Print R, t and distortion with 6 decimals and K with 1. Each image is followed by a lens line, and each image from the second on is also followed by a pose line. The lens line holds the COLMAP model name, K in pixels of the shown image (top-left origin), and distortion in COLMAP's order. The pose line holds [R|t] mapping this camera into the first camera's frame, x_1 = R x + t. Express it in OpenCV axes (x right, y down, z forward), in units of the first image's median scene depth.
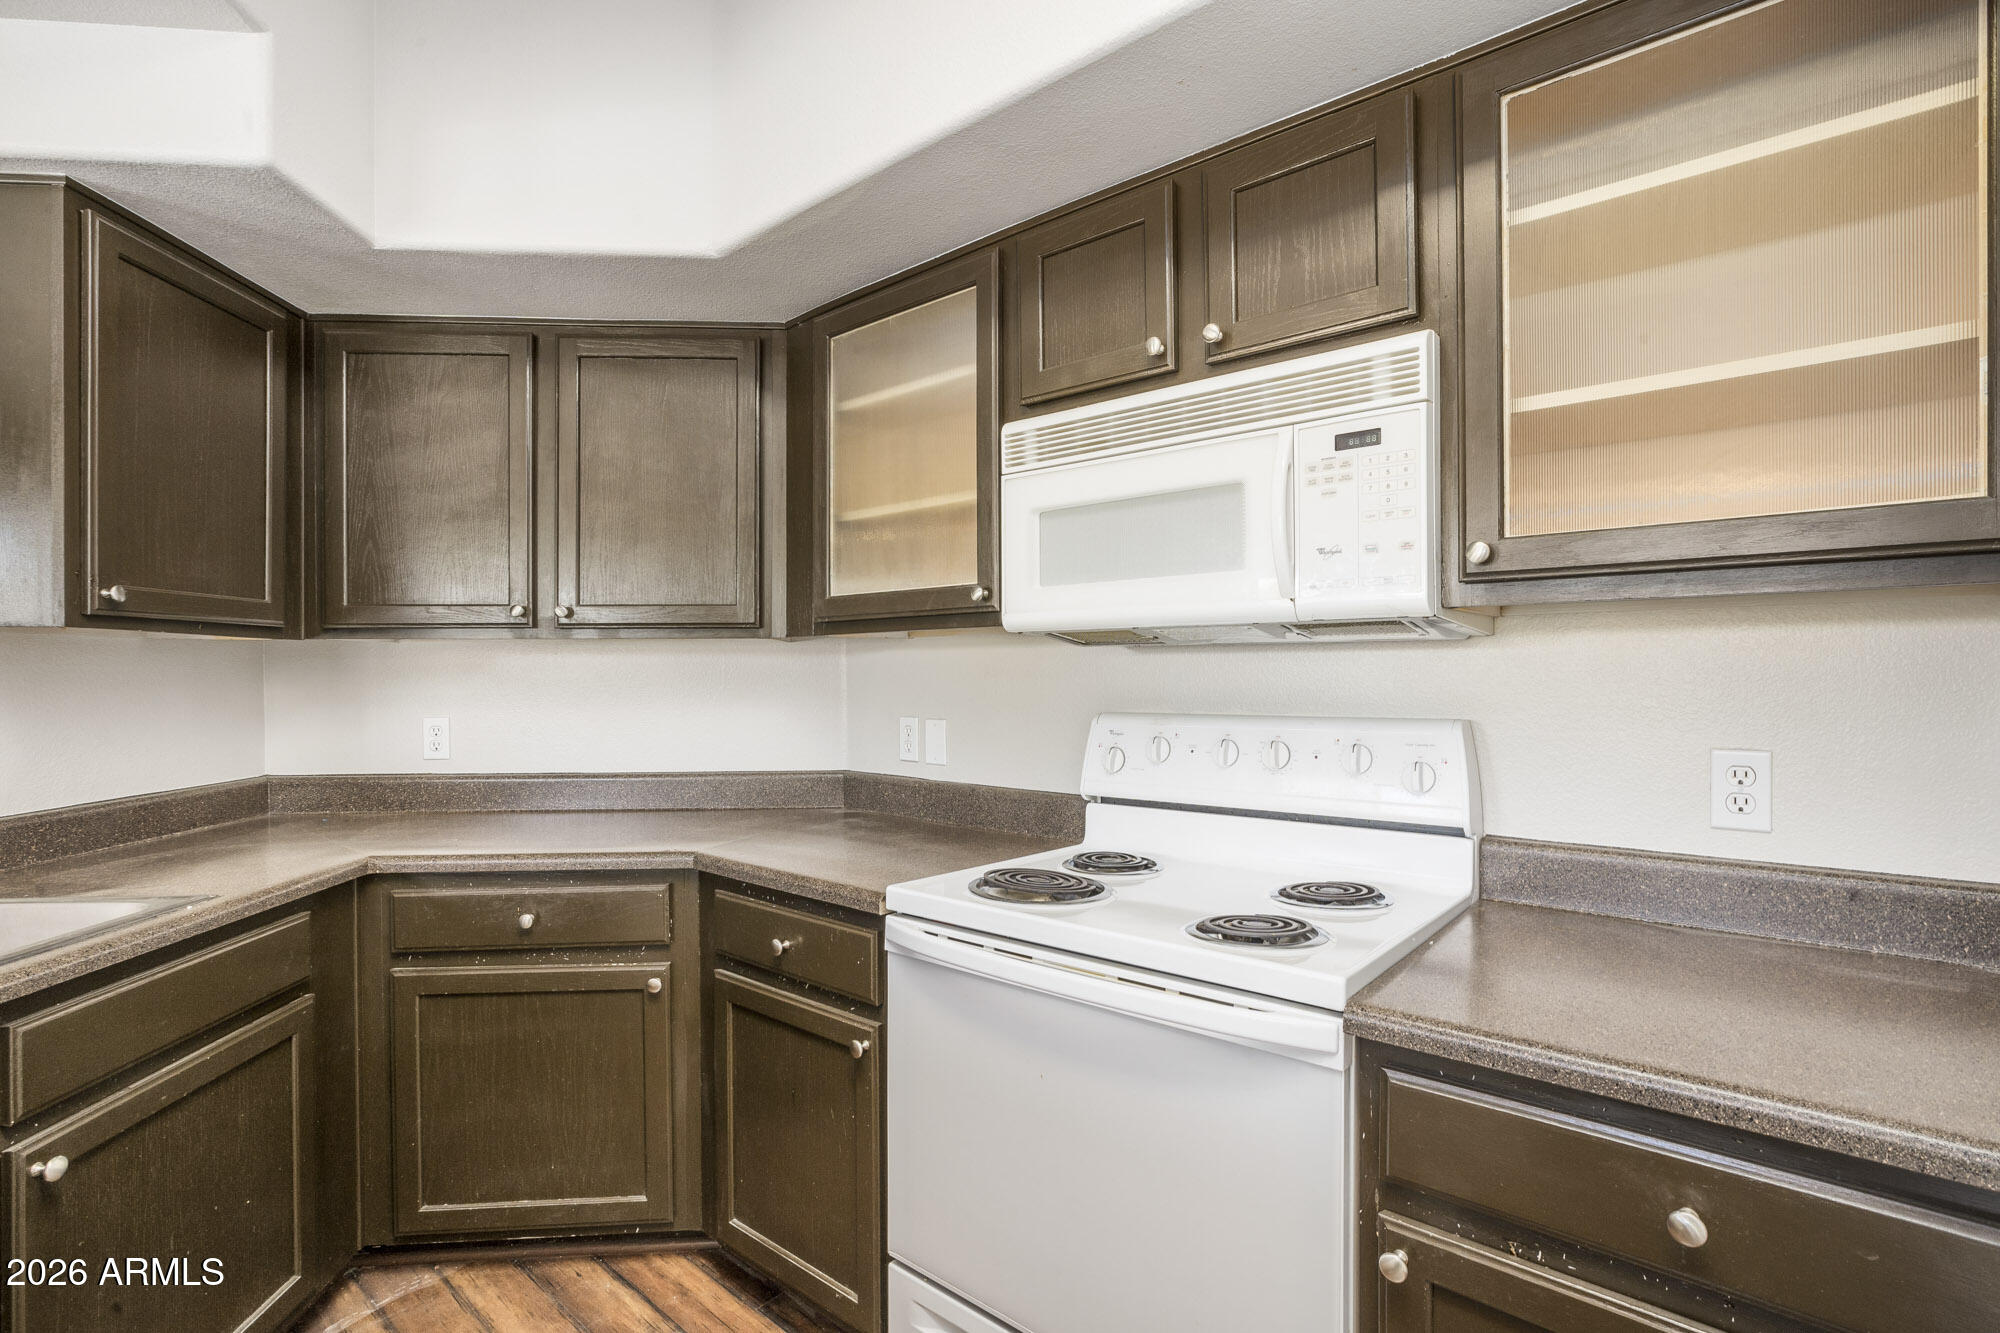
lens RADIAL K [[946.4, 0, 1012.0], [0, 946.4, 662.7], [0, 0, 1]] dist [-0.050825, 0.026708]
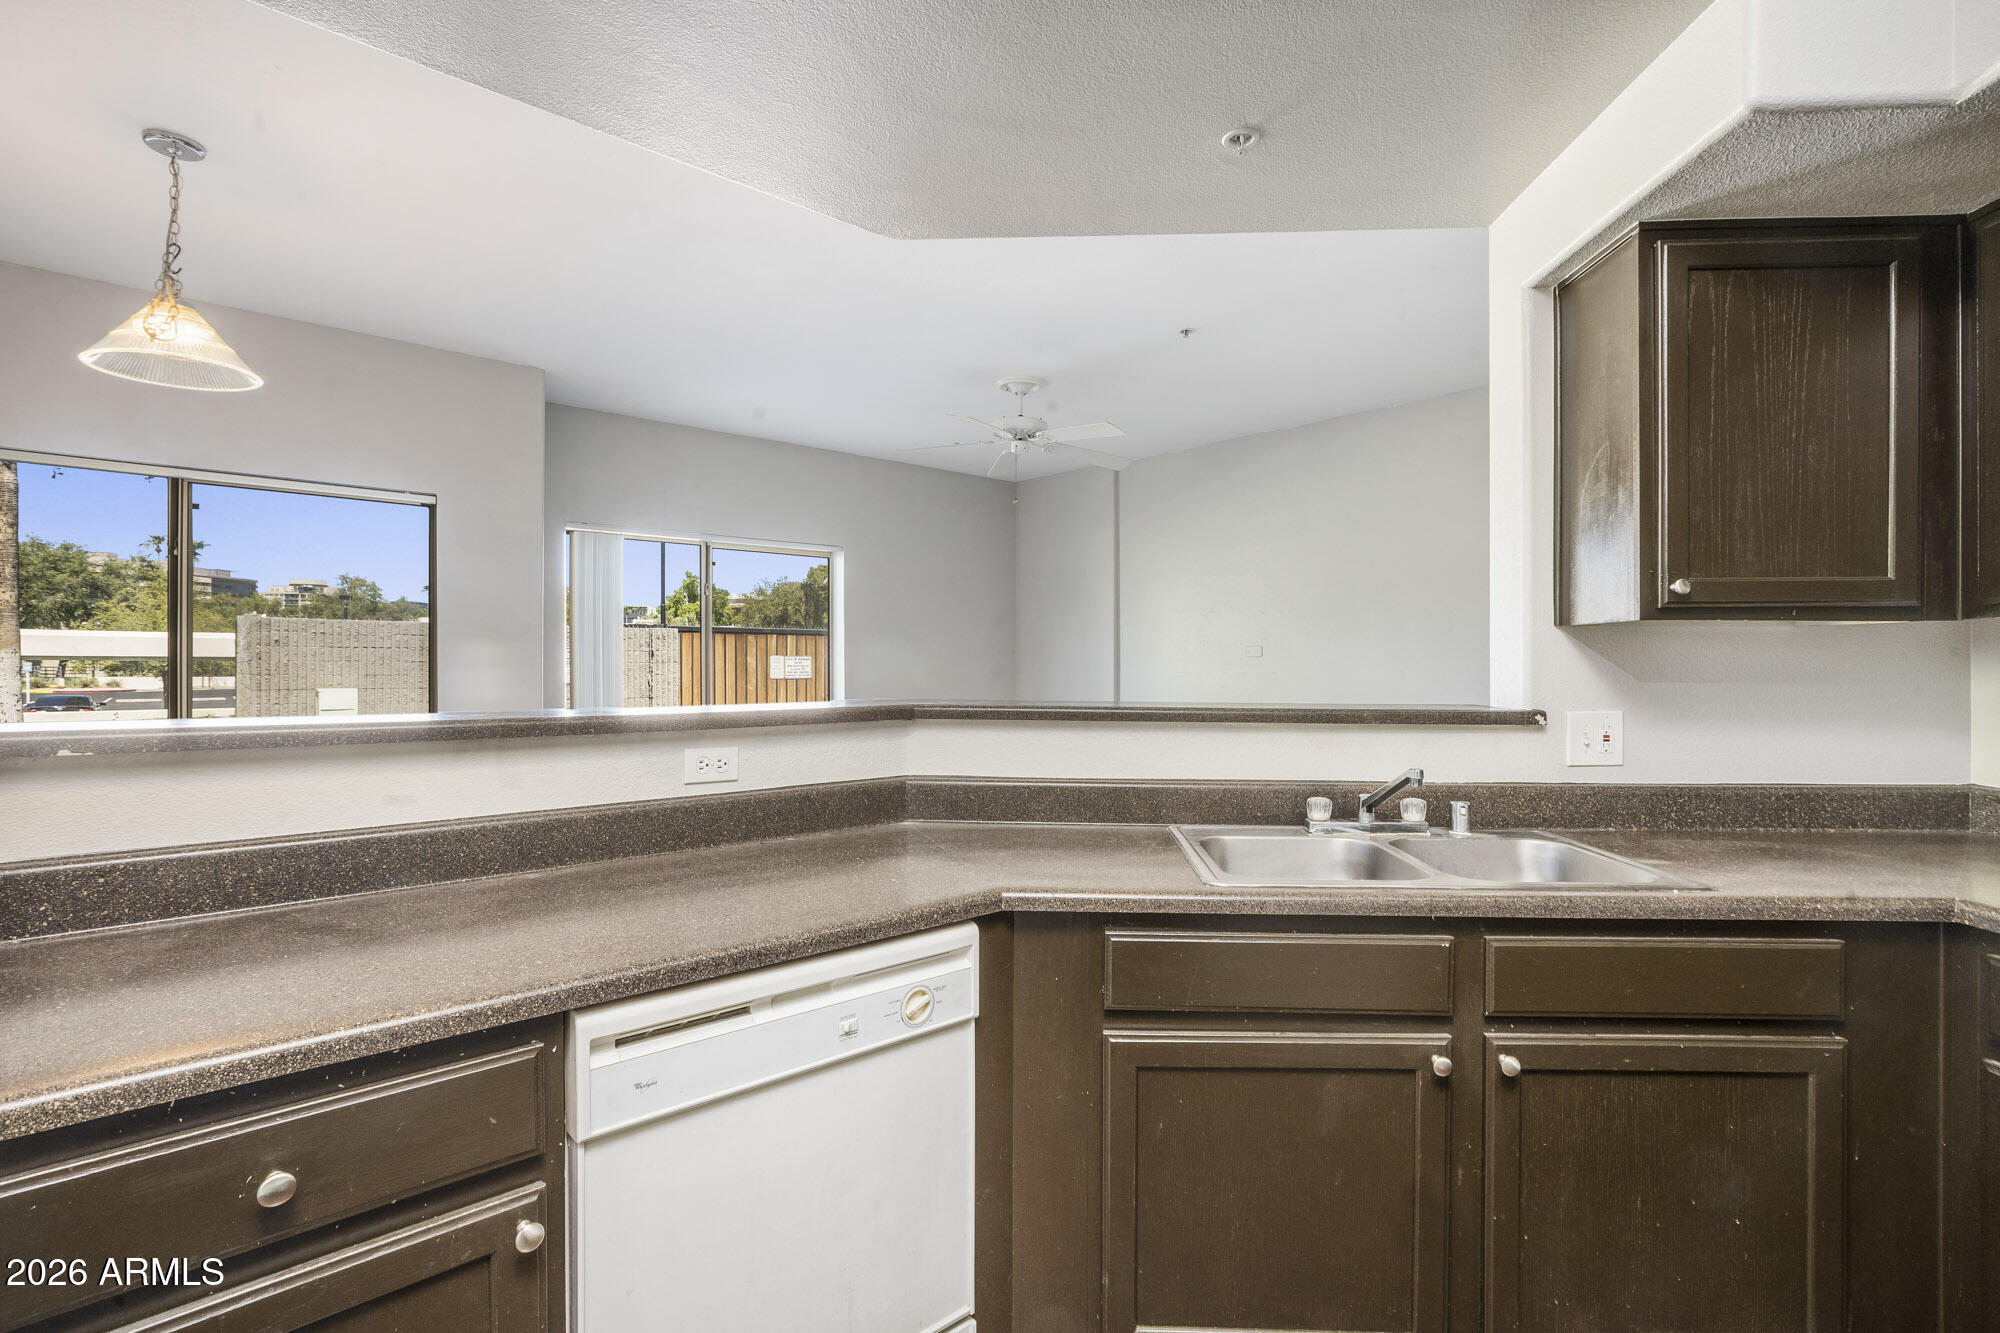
lens RADIAL K [[946.4, 0, 1012.0], [0, 946.4, 662.7], [0, 0, 1]] dist [-0.050825, 0.026708]
pose [[-0.134542, 0.002737, -0.990904, 0.171843], [0.009821, 0.999951, 0.001429, 0.003298], [0.990859, -0.009539, -0.134562, 0.326717]]
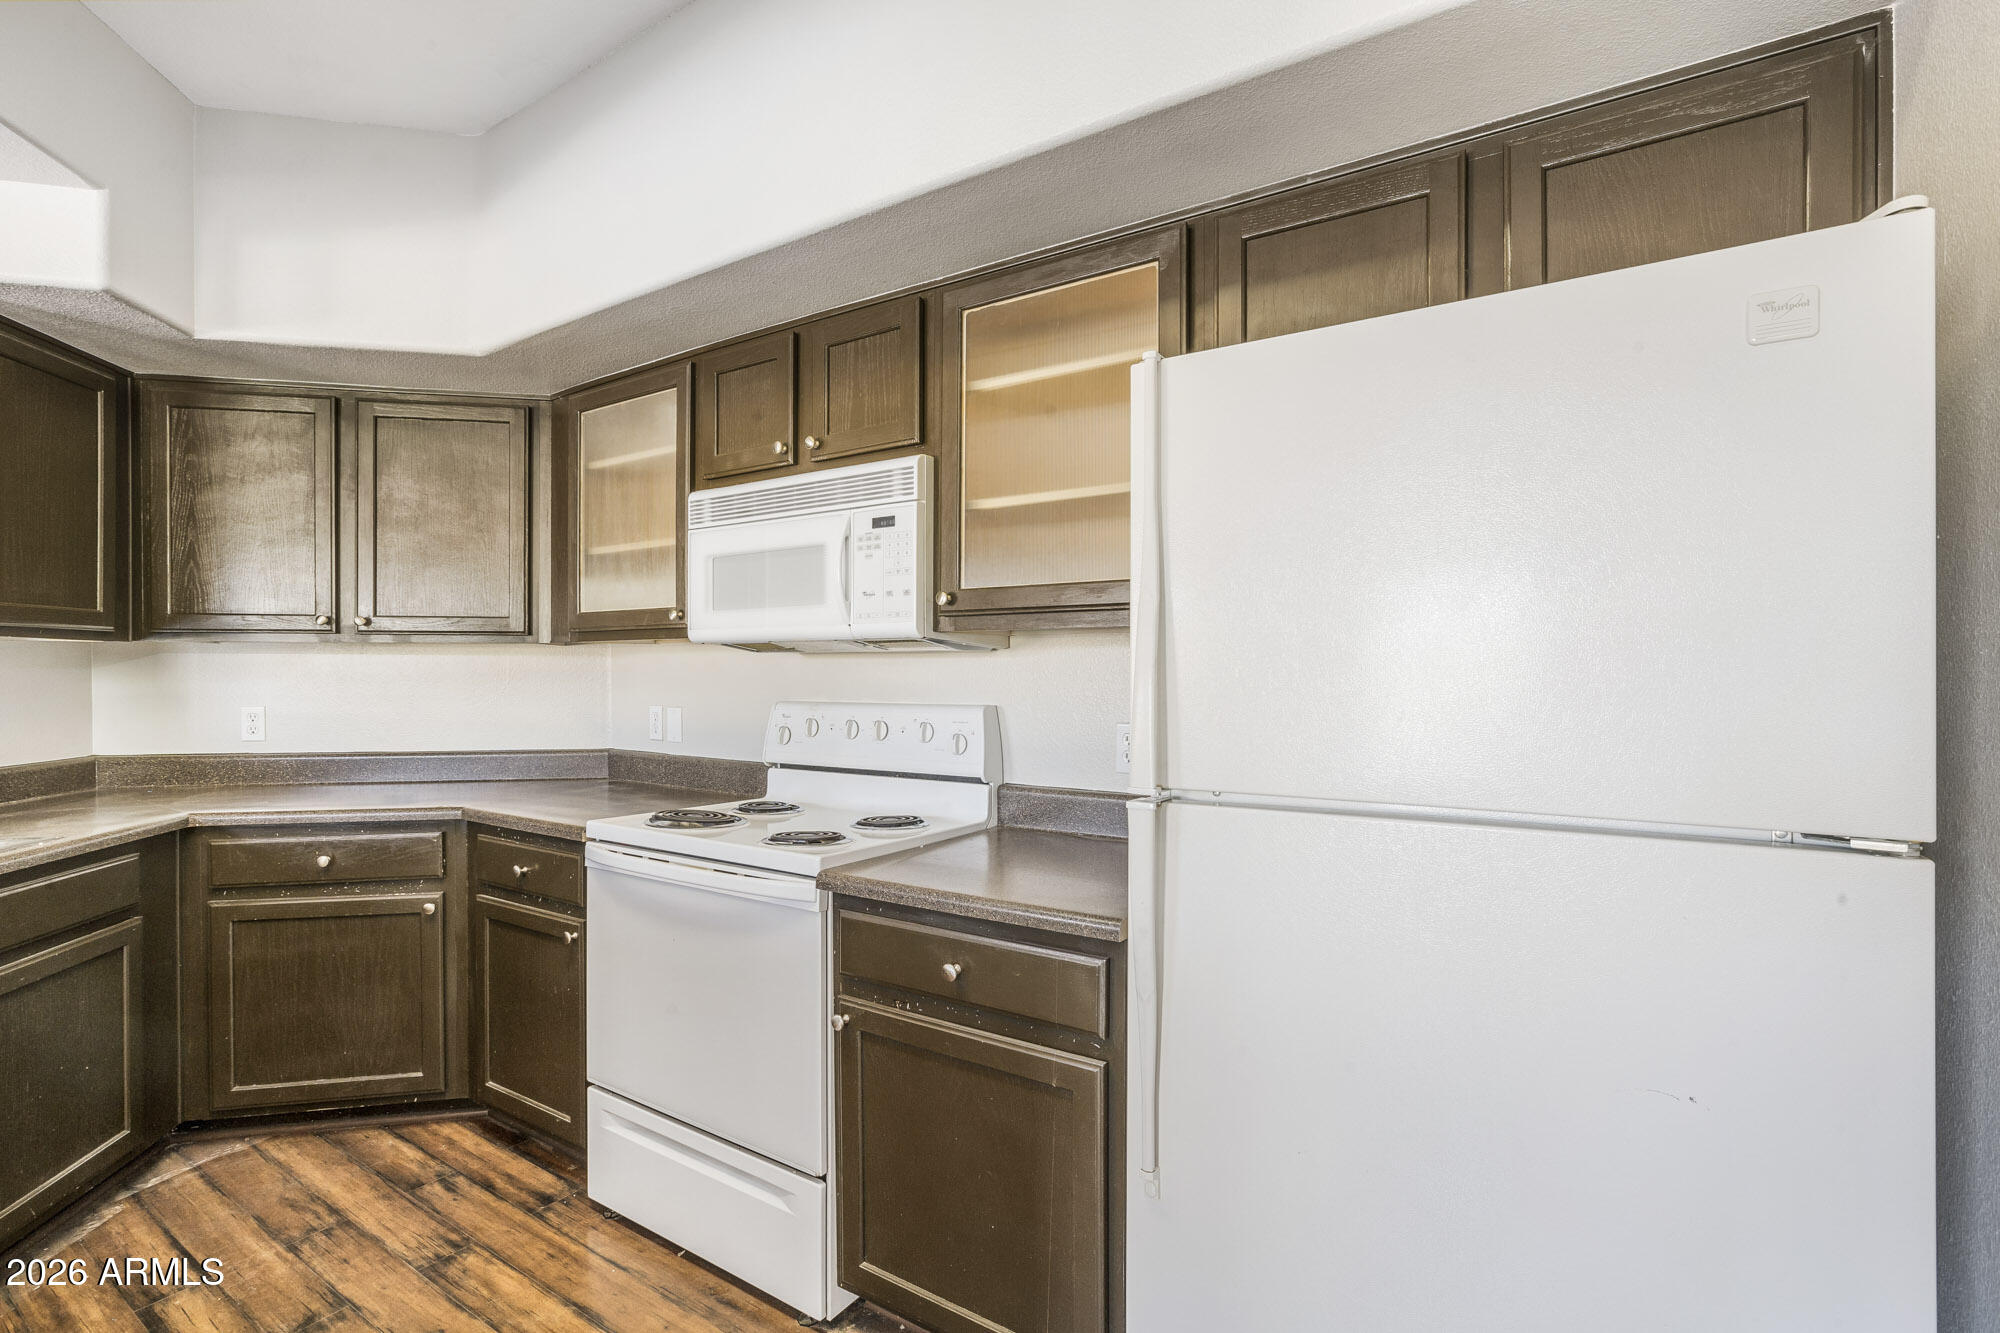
lens RADIAL K [[921.2, 0, 1000.0], [0, 921.2, 666.5], [0, 0, 1]] dist [-0.043940, 0.019901]
pose [[0.992185, 0.005655, 0.124650, 0.257716], [-0.006427, 0.999963, 0.005791, -0.007322], [-0.124612, -0.006547, 0.992184, -0.366452]]
